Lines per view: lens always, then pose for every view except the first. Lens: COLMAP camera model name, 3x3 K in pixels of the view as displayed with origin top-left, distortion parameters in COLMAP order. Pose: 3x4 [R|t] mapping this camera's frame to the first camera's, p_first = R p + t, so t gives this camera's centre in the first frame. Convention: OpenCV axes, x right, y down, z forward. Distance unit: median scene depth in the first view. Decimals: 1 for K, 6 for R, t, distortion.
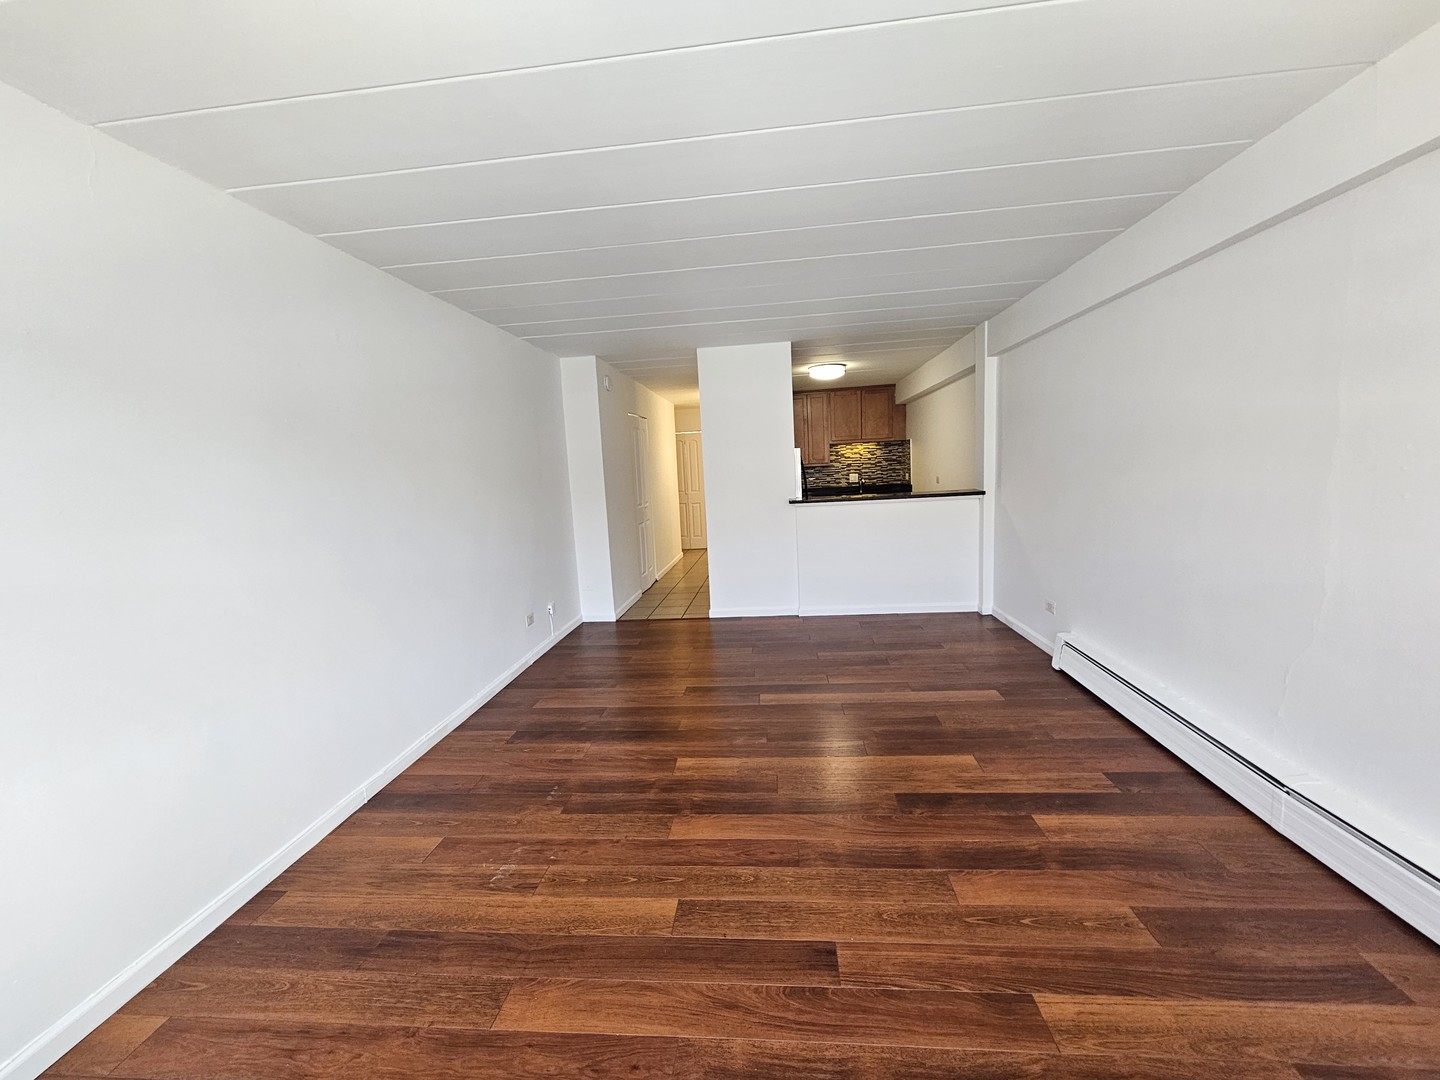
lens RADIAL K [[593.2, 0, 718.9], [0, 593.2, 540.1], [0, 0, 1]] dist [-0.002466, -0.000011]
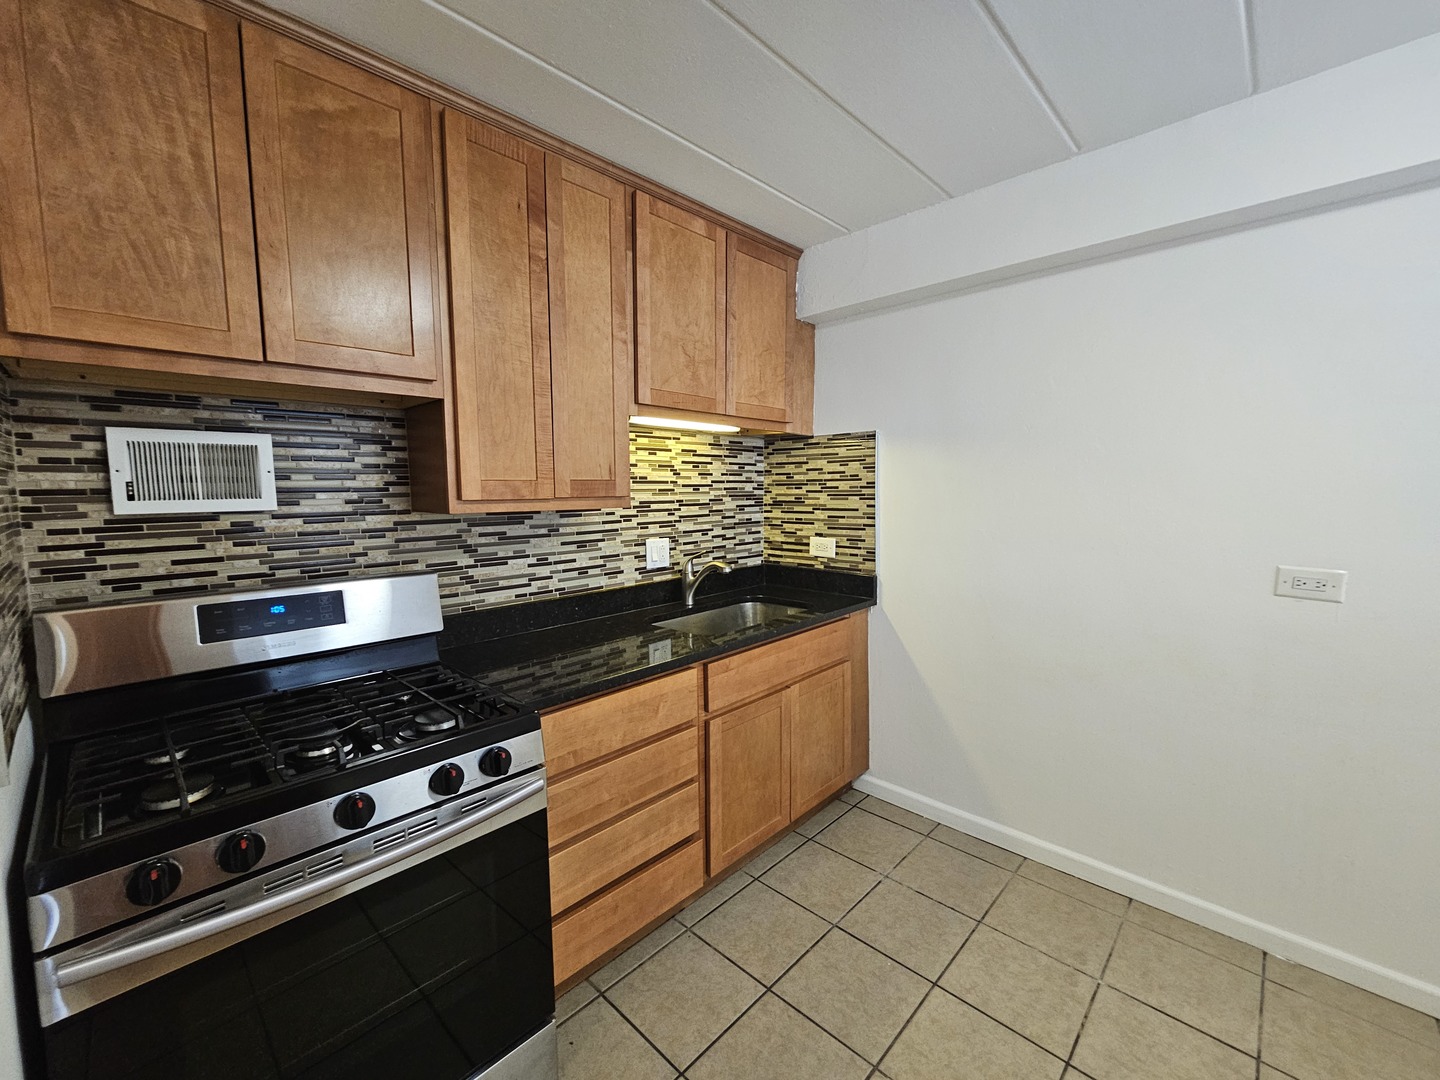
lens RADIAL K [[593.2, 0, 722.0], [0, 593.2, 541.3], [0, 0, 1]] dist [-0.002466, -0.000011]
pose [[0.622165, -0.025221, 0.782479, 0.024454], [0.073232, 0.996973, -0.026094, -0.101153], [-0.779453, 0.073538, 0.622129, 0.804314]]
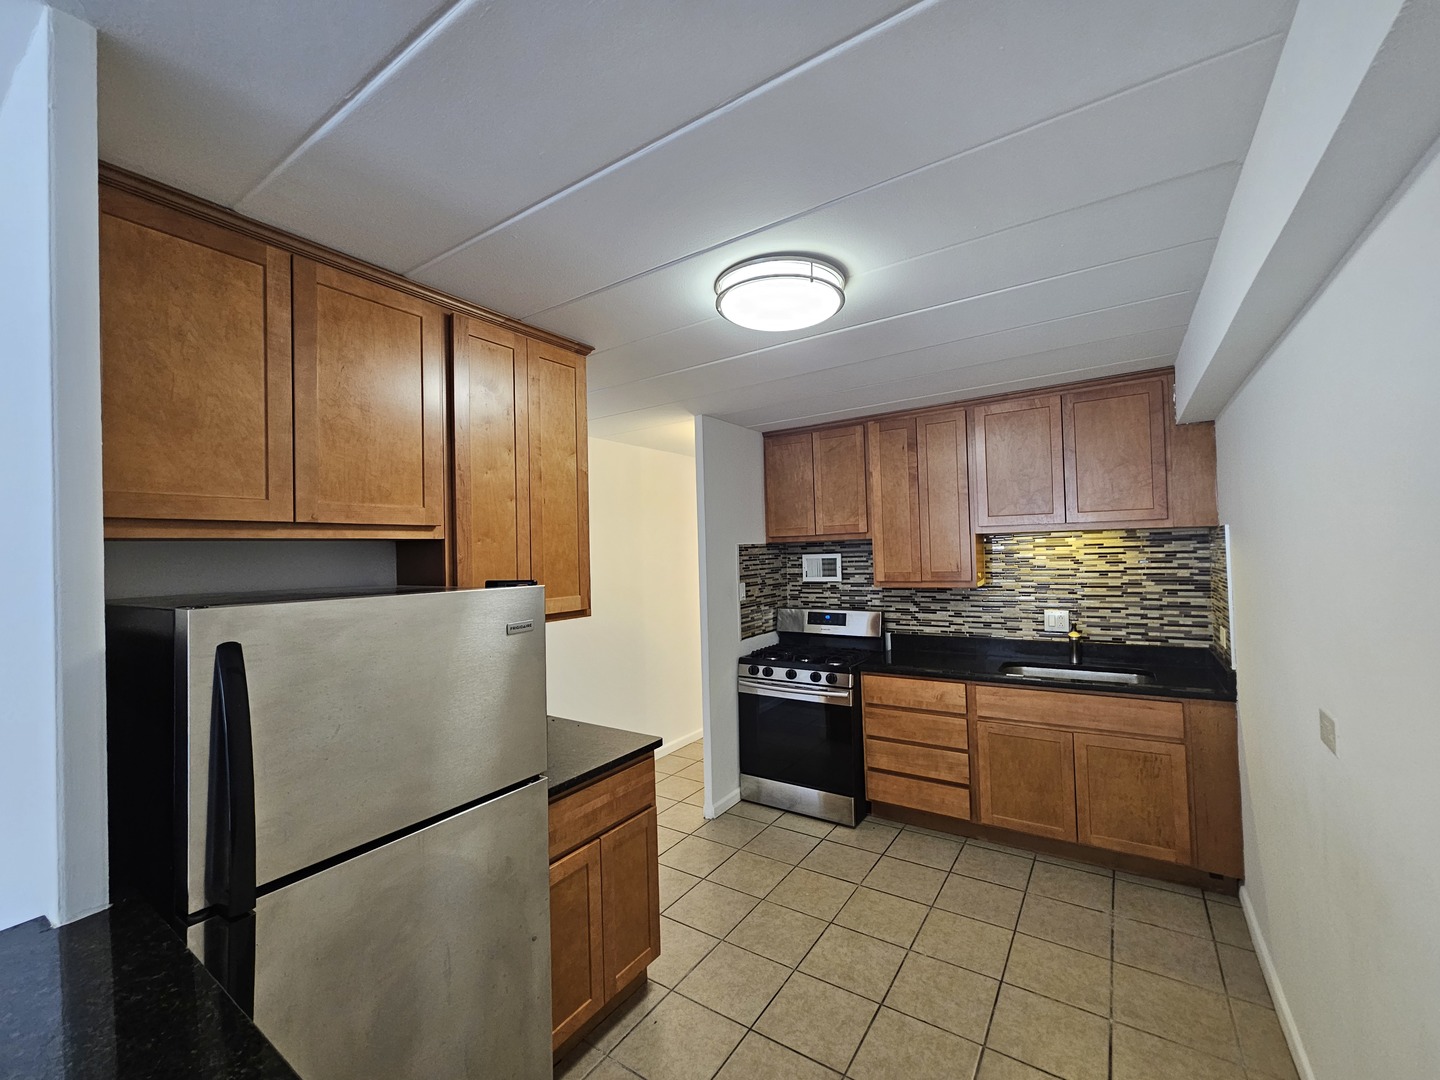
lens RADIAL K [[593.2, 0, 717.7], [0, 593.2, 541.0], [0, 0, 1]] dist [-0.002466, -0.000011]
pose [[0.876490, 0.017058, -0.481118, 0.220103], [-0.075321, 0.991924, -0.102050, -0.100713], [0.475492, 0.125684, 0.870696, 0.552399]]
